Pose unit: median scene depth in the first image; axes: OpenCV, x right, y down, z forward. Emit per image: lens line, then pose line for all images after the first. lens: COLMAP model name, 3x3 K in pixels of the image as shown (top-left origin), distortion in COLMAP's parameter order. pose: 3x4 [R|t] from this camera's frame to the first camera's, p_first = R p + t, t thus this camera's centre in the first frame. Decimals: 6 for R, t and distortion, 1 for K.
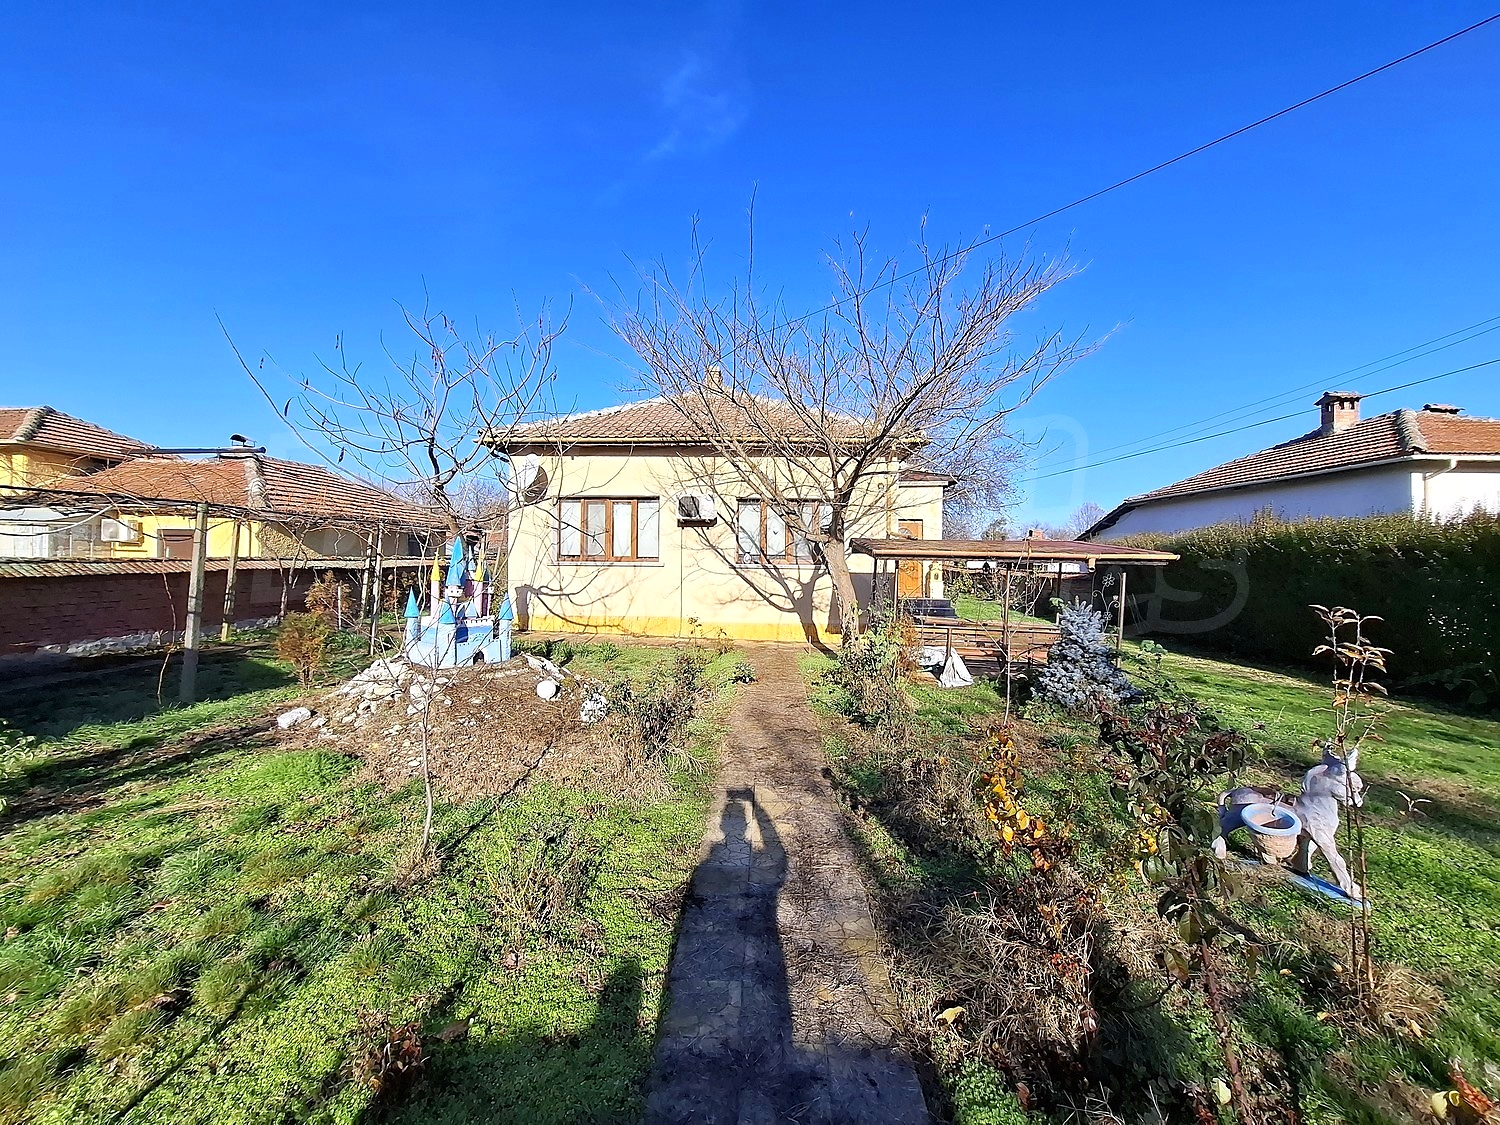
lens RADIAL K [[589.0, 0, 749.4], [0, 589.0, 558.3], [0, 0, 1]] dist [-0.002915, 0.000089]
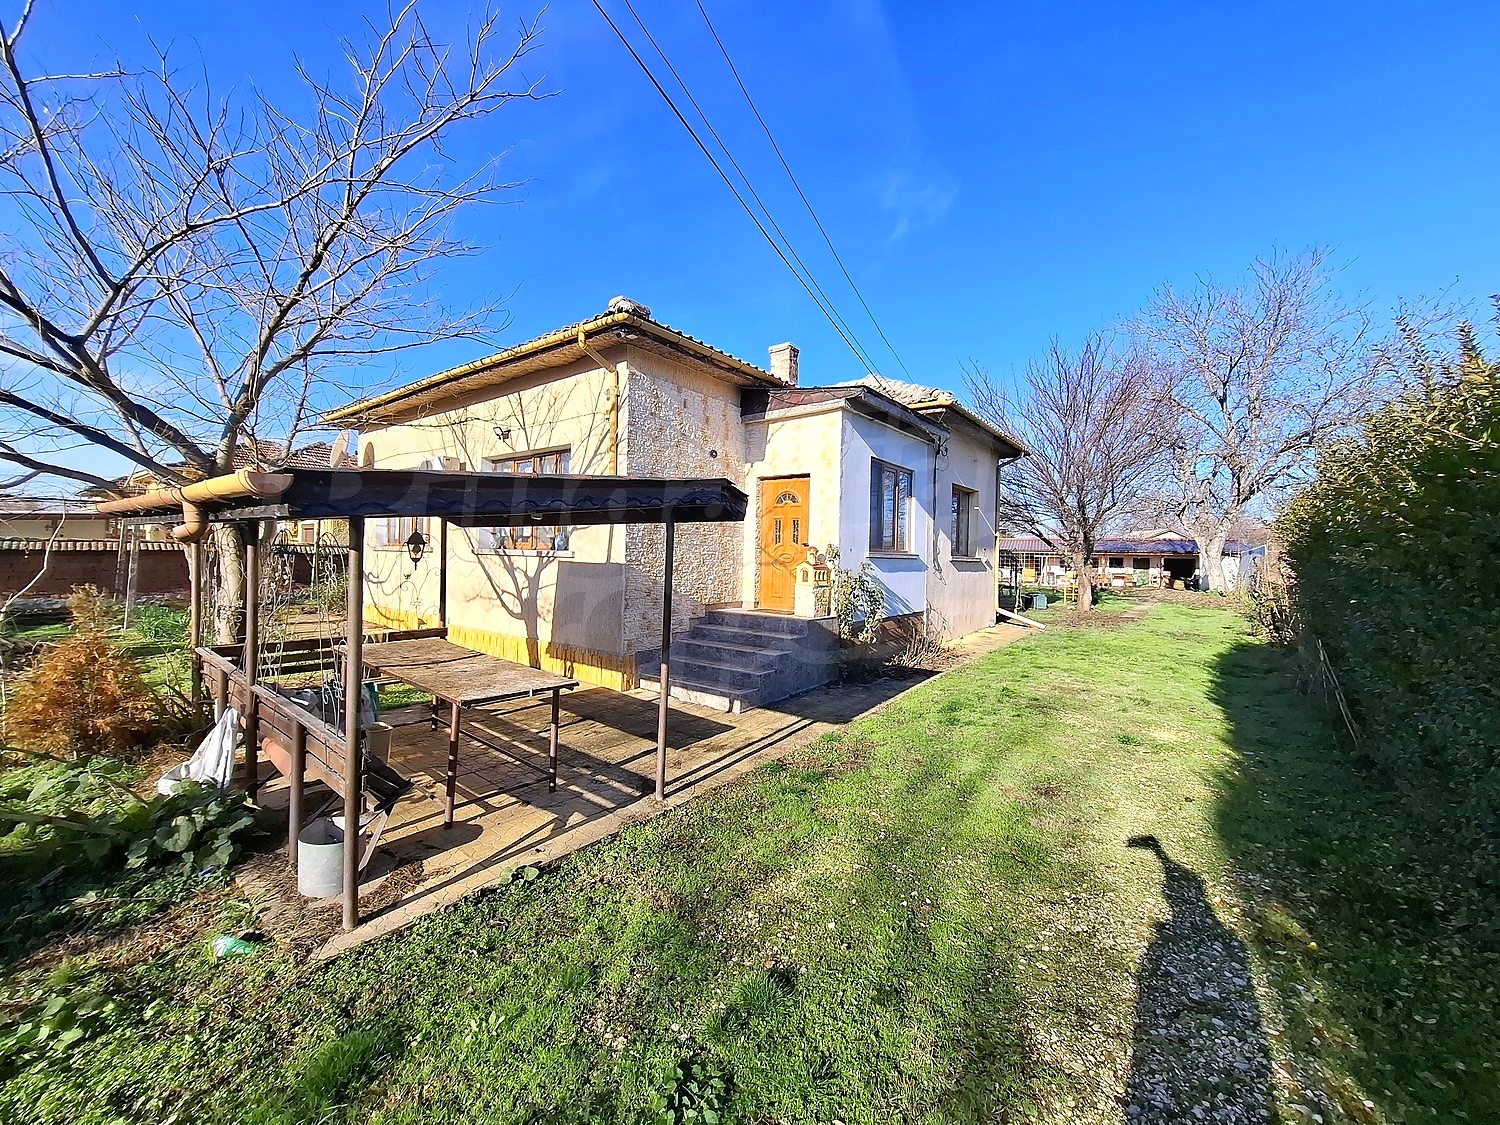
lens RADIAL K [[587.6, 0, 750.0], [0, 587.6, 561.5], [0, 0, 1]] dist [-0.000252, 0.000075]
pose [[0.823352, 0.013072, -0.567380, 0.674237], [-0.009679, 0.999913, 0.008991, 0.016385], [0.567448, -0.001911, 0.823407, 0.589868]]
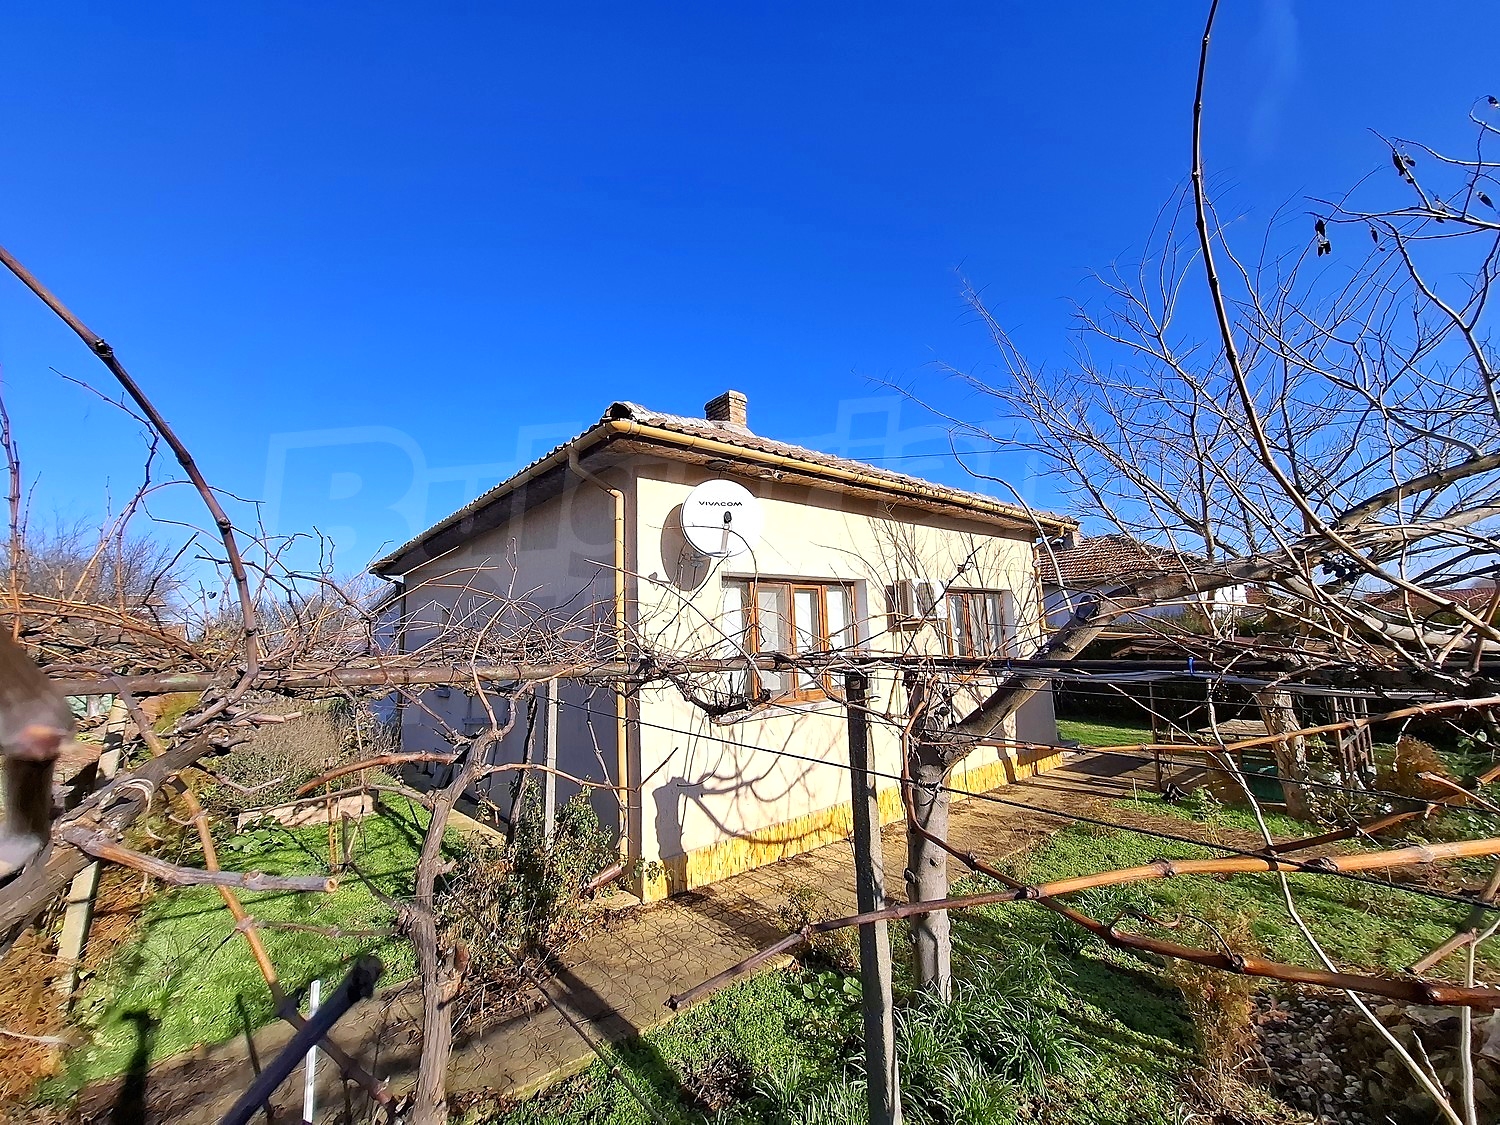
lens RADIAL K [[587.6, 0, 750.0], [0, 587.6, 561.5], [0, 0, 1]] dist [-0.000252, 0.000075]
pose [[0.747359, 0.044640, 0.662919, -0.638284], [0.033990, 0.993865, -0.105245, -0.066786], [-0.663550, 0.101189, 0.741257, 0.636485]]
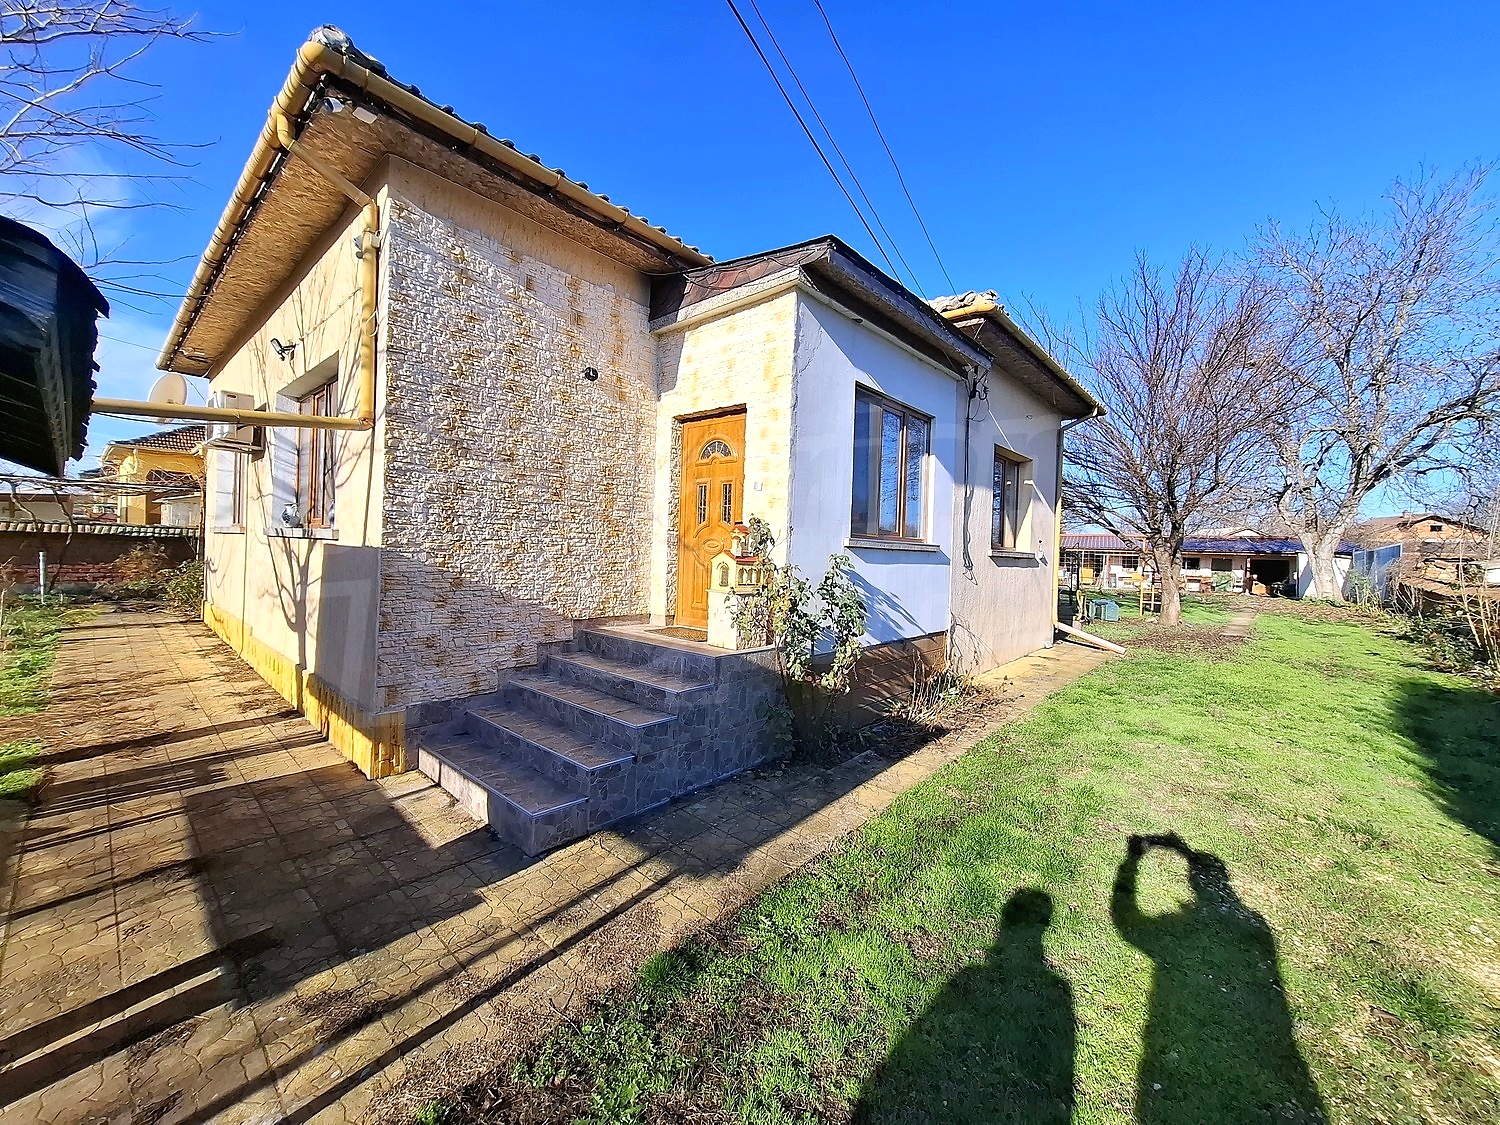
lens RADIAL K [[589.0, 0, 749.4], [0, 589.0, 558.3], [0, 0, 1]] dist [-0.002915, 0.000089]
pose [[0.782035, 0.024558, -0.622750, 0.604137], [-0.022284, 0.999686, 0.011439, 0.021506], [0.622836, 0.004931, 0.782337, 0.864346]]
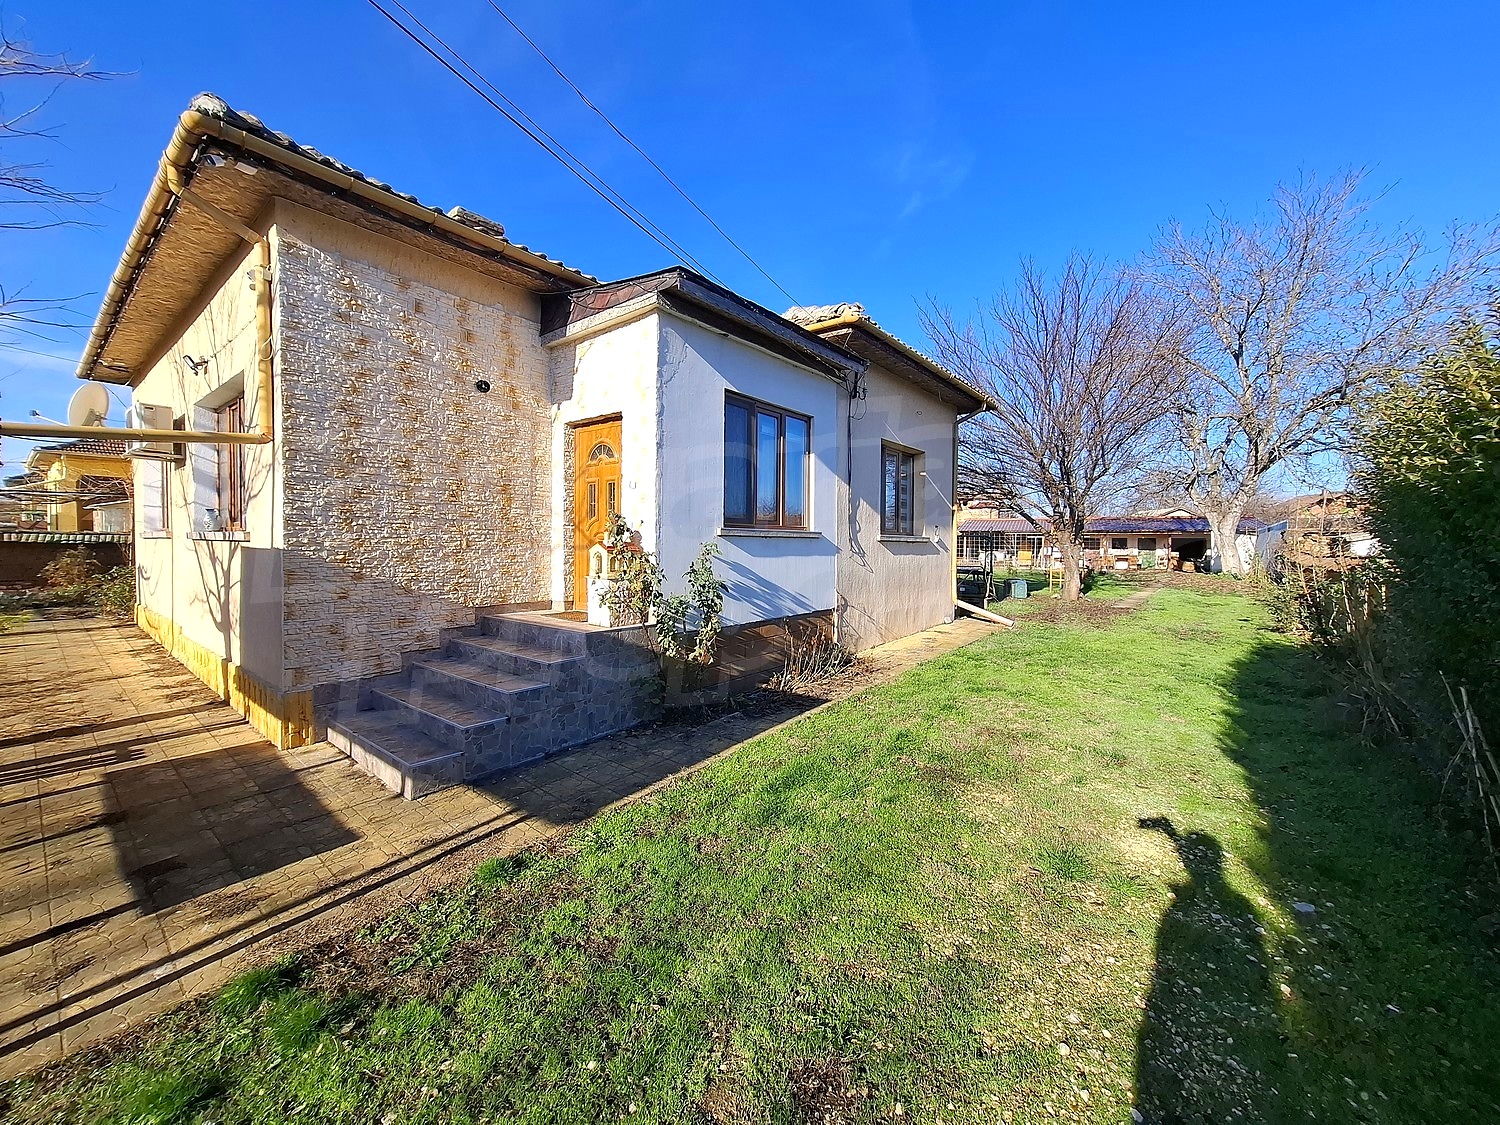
lens RADIAL K [[585.0, 0, 745.1], [0, 585.0, 560.0], [0, 0, 1]] dist [-0.001046, 0.000138]
pose [[0.811784, 0.013755, -0.583795, 0.689924], [0.003848, 0.999575, 0.028902, 0.022512], [0.583945, -0.025709, 0.811386, 0.863317]]
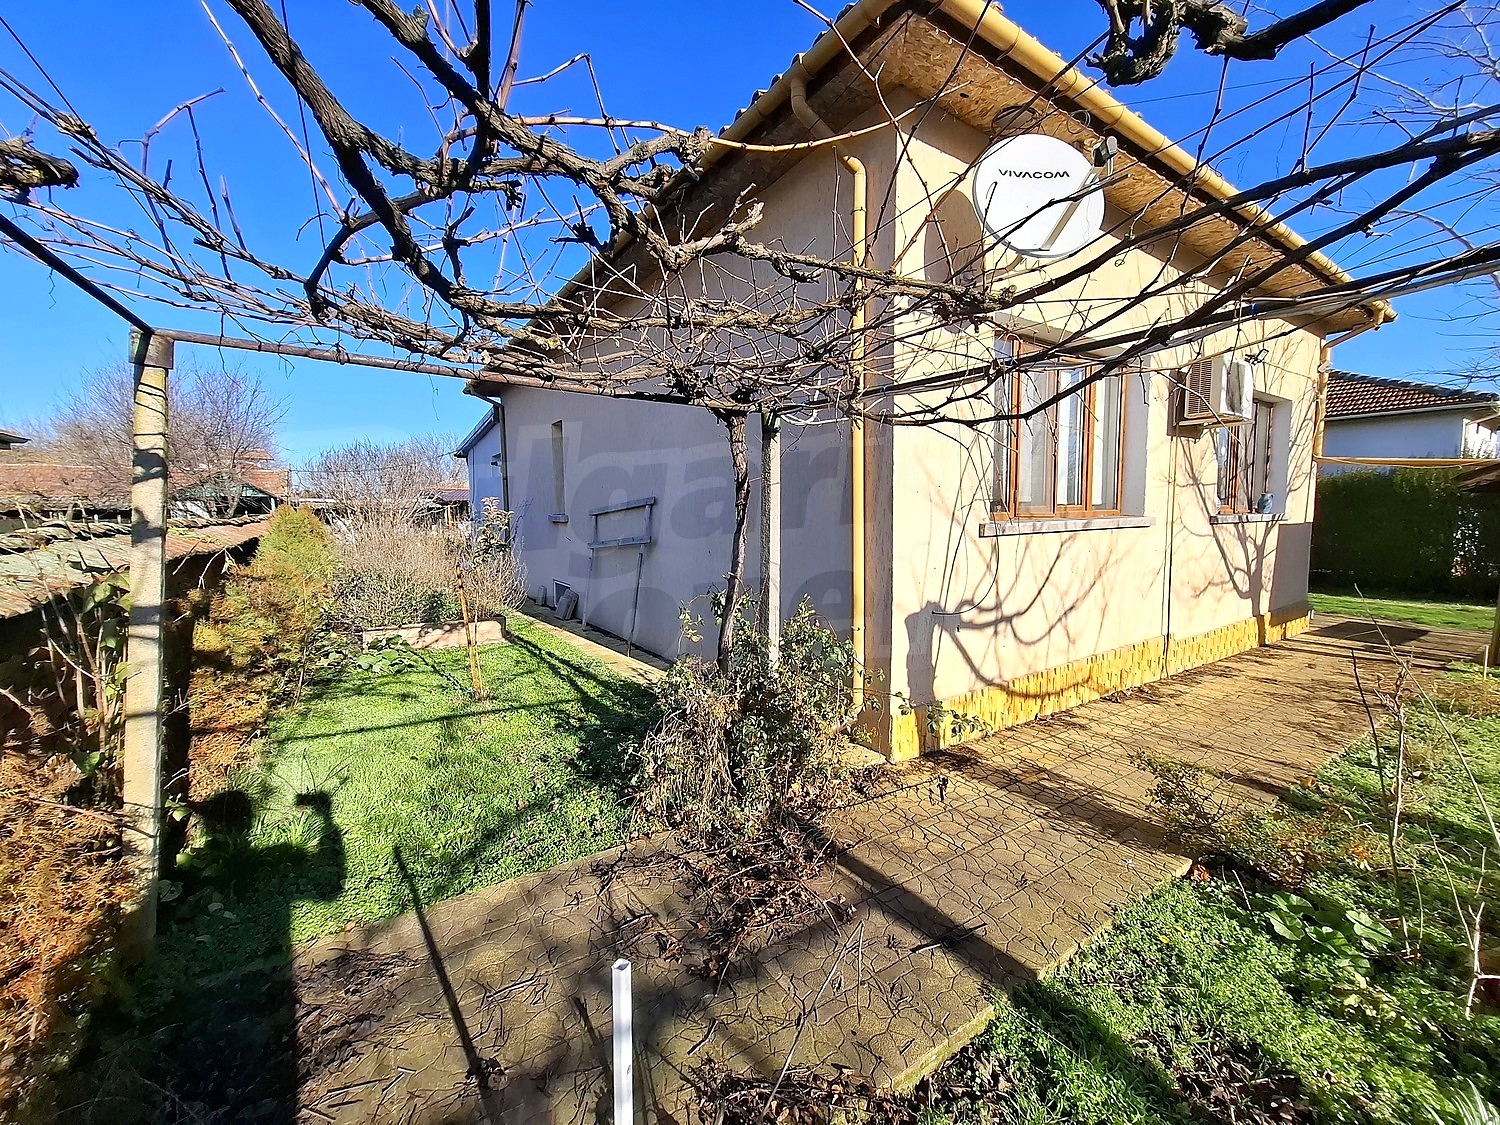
lens RADIAL K [[589.0, 0, 749.4], [0, 589.0, 558.3], [0, 0, 1]] dist [-0.002915, 0.000089]
pose [[0.814978, -0.071157, 0.575107, -0.635341], [0.011993, 0.994291, 0.106028, -0.011518], [-0.579368, -0.079513, 0.811178, 0.820407]]
